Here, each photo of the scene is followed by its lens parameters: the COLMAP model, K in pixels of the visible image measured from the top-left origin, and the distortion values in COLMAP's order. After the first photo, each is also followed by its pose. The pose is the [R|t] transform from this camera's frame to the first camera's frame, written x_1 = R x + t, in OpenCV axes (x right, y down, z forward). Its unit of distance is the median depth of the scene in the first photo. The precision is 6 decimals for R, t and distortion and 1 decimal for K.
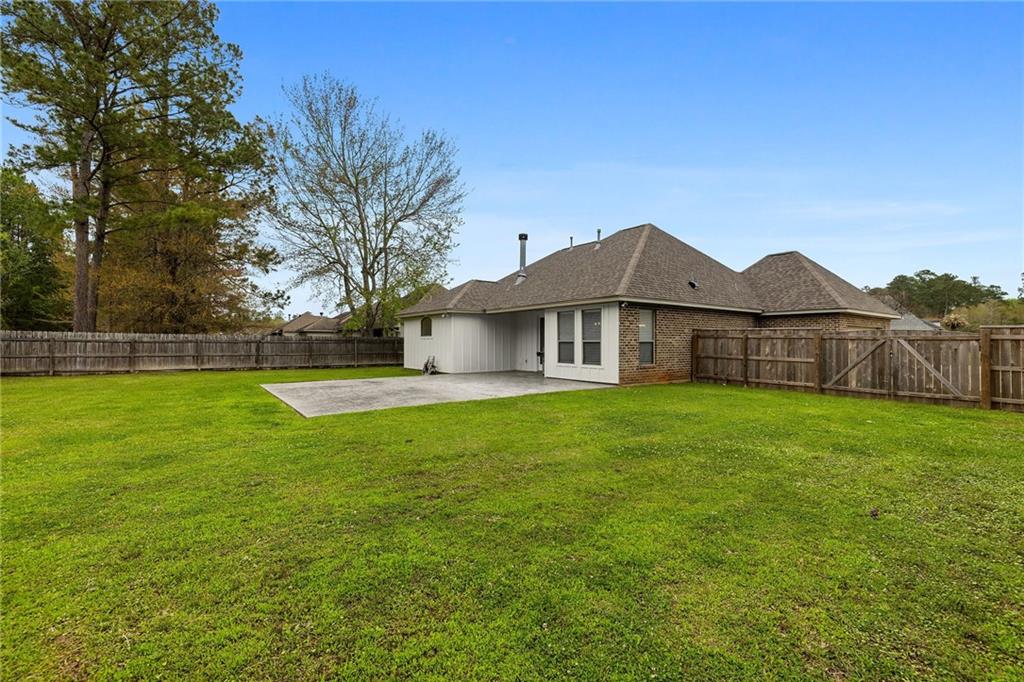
lens RADIAL K [[431.8, 0, 513.9], [0, 431.8, 341.2], [0, 0, 1]] dist [-0.000833, 0.000170]
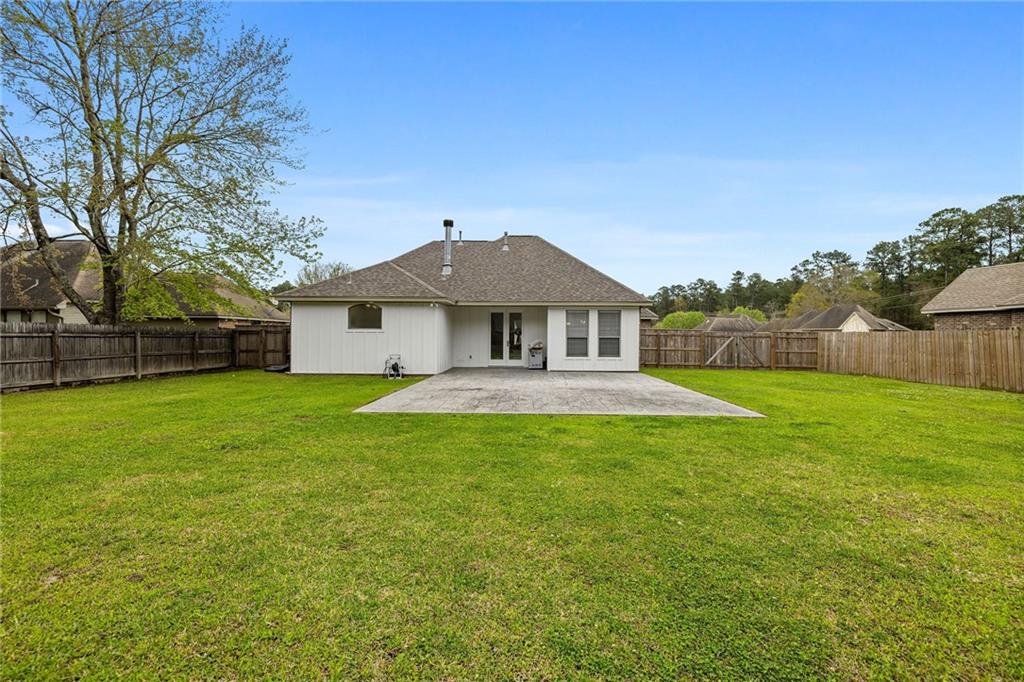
lens RADIAL K [[431.8, 0, 513.9], [0, 431.8, 341.2], [0, 0, 1]] dist [-0.000833, 0.000170]
pose [[0.599883, -0.002027, 0.800085, -0.867204], [-0.007247, 0.999942, 0.007967, 0.003452], [-0.800055, -0.010577, 0.599833, 0.459818]]
